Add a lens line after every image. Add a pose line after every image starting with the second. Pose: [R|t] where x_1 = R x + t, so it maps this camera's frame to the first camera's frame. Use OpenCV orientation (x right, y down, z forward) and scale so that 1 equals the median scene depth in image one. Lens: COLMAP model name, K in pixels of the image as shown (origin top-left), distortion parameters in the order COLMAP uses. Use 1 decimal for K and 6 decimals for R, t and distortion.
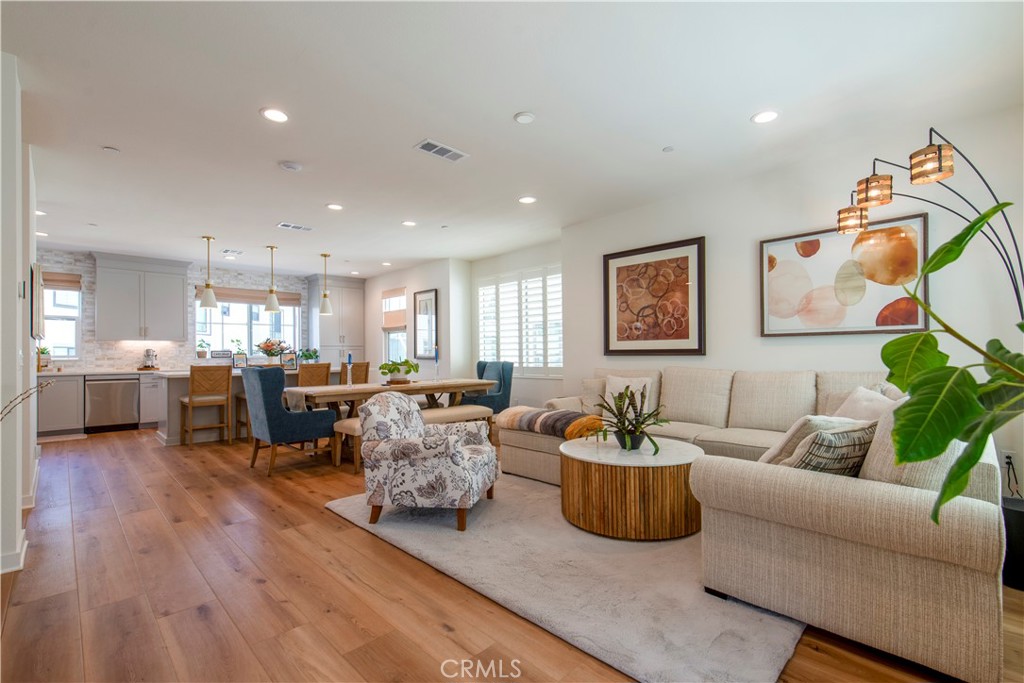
lens RADIAL K [[457.5, 0, 523.6], [0, 457.5, 352.5], [0, 0, 1]] dist [0.001900, 0.000163]
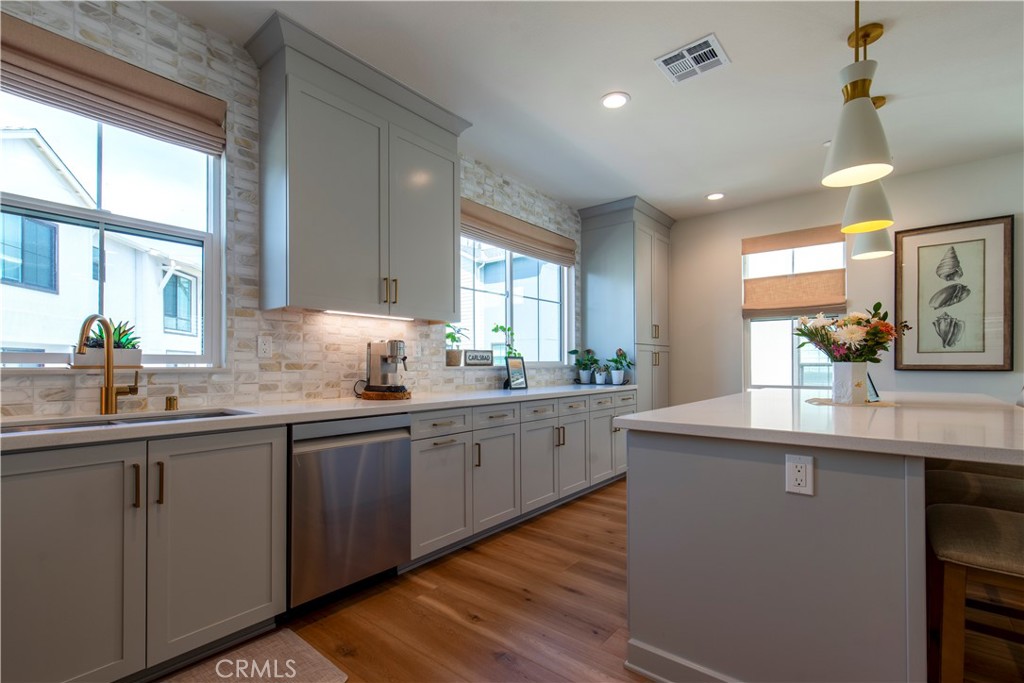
lens RADIAL K [[456.4, 0, 513.1], [0, 456.4, 365.4], [0, 0, 1]] dist [0.001974, 0.000630]
pose [[0.994857, 0.004765, 0.101174, -0.793069], [-0.004897, 0.999987, 0.001056, 0.011996], [-0.101168, -0.001546, 0.994868, 0.659661]]
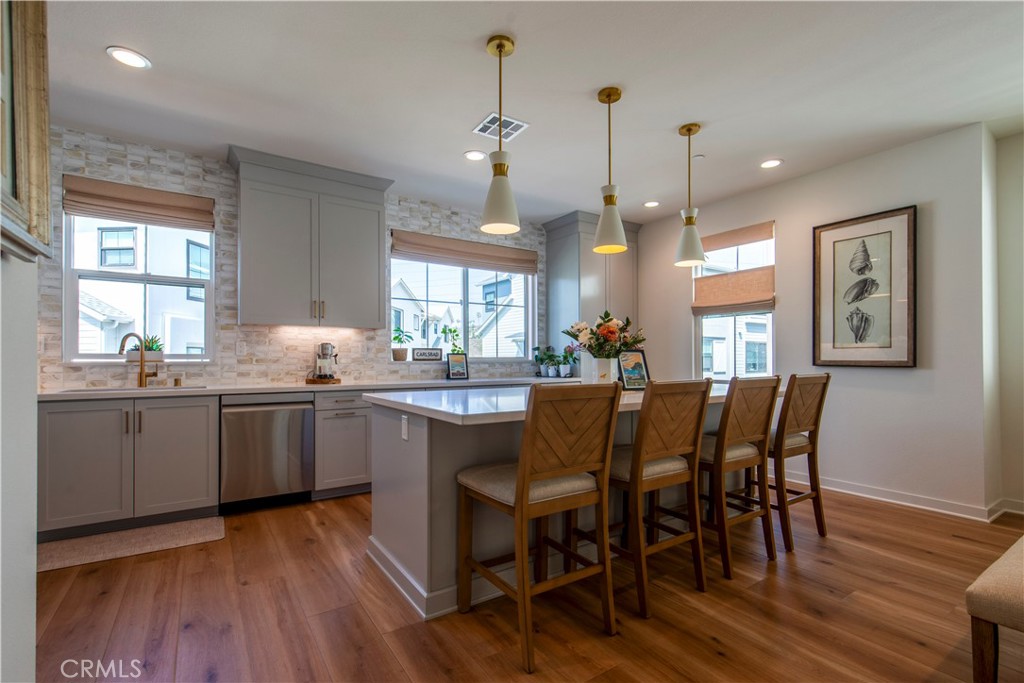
lens RADIAL K [[461.9, 0, 514.2], [0, 461.9, 360.6], [0, 0, 1]] dist [0.003372, 0.000417]
pose [[0.981446, 0.006569, -0.191629, -0.526685], [-0.005676, 0.999970, 0.005208, 0.008962], [0.191657, -0.004023, 0.981454, 0.545935]]
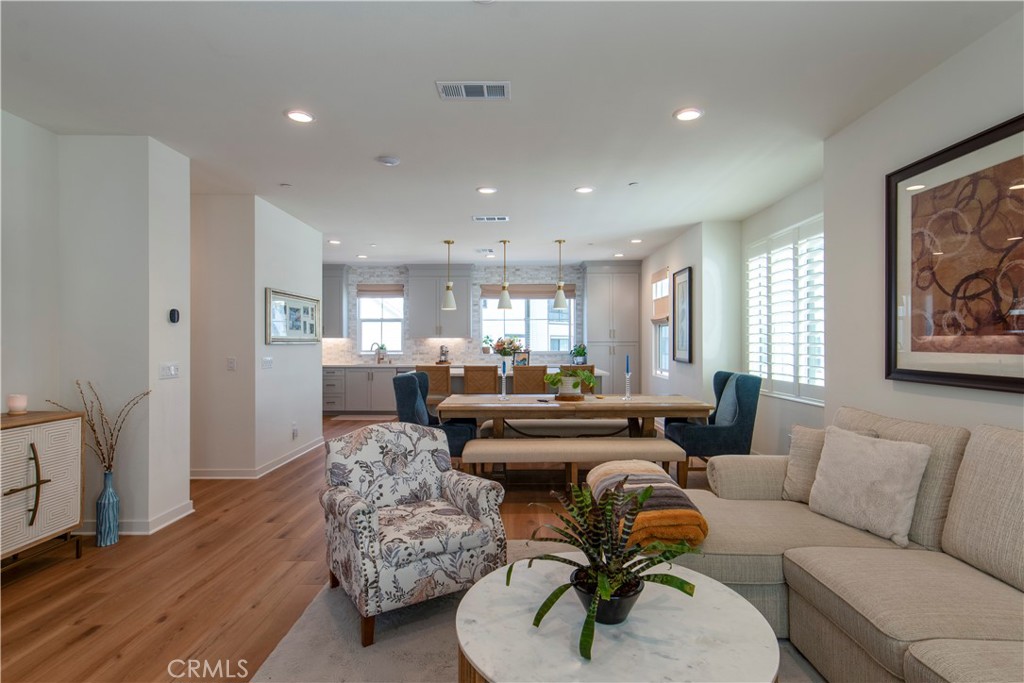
lens RADIAL K [[521.6, 0, 512.0], [0, 521.6, 341.5], [0, 0, 1]] dist [0.010359, 0.000703]
pose [[0.697349, 0.006830, -0.716699, 0.226170], [-0.002307, 0.999971, 0.007285, -0.028149], [0.716728, -0.003427, 0.697345, 0.238864]]
